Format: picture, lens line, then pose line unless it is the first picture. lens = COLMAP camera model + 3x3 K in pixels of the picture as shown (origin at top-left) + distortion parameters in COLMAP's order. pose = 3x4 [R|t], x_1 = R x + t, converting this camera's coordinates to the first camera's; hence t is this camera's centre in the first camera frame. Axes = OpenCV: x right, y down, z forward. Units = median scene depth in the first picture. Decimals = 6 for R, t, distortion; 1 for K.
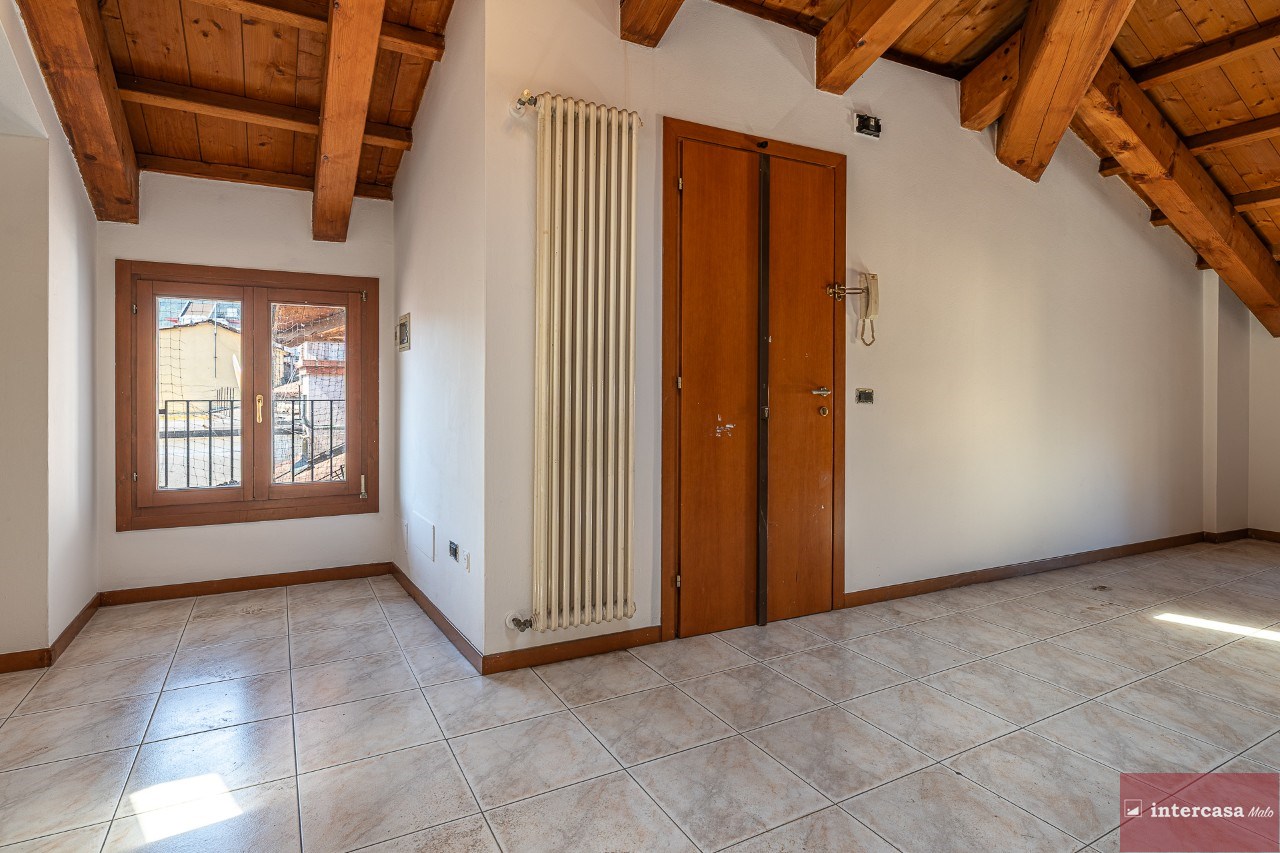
lens RADIAL K [[665.3, 0, 633.5], [0, 665.3, 389.4], [0, 0, 1]] dist [-0.002128, -0.001048]
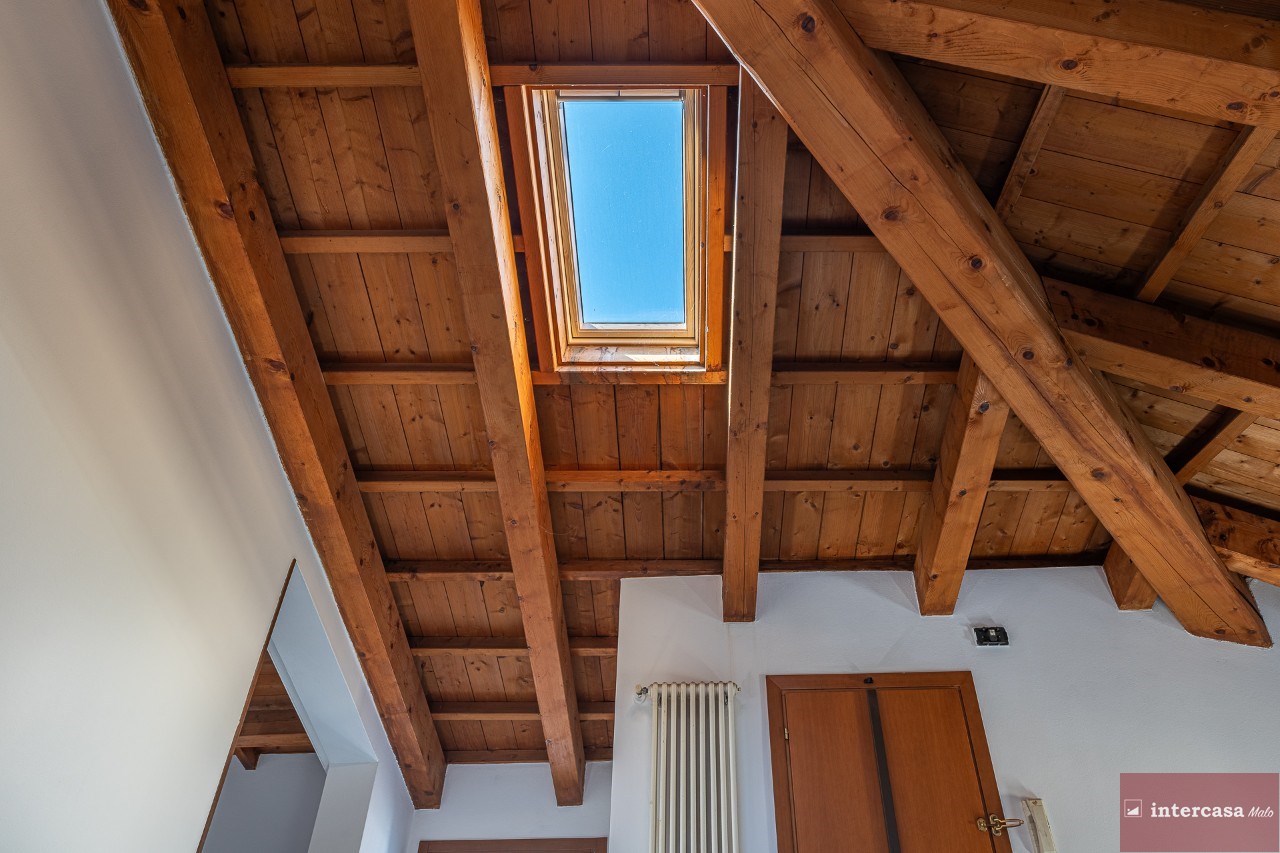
lens RADIAL K [[708.7, 0, 641.8], [0, 708.7, 428.8], [0, 0, 1]] dist [-0.002840, -0.000154]
pose [[0.870885, -0.302732, -0.387185, 0.441435], [0.009576, 0.798086, -0.602467, 0.000001], [0.491393, 0.520972, 0.697940, -0.209986]]
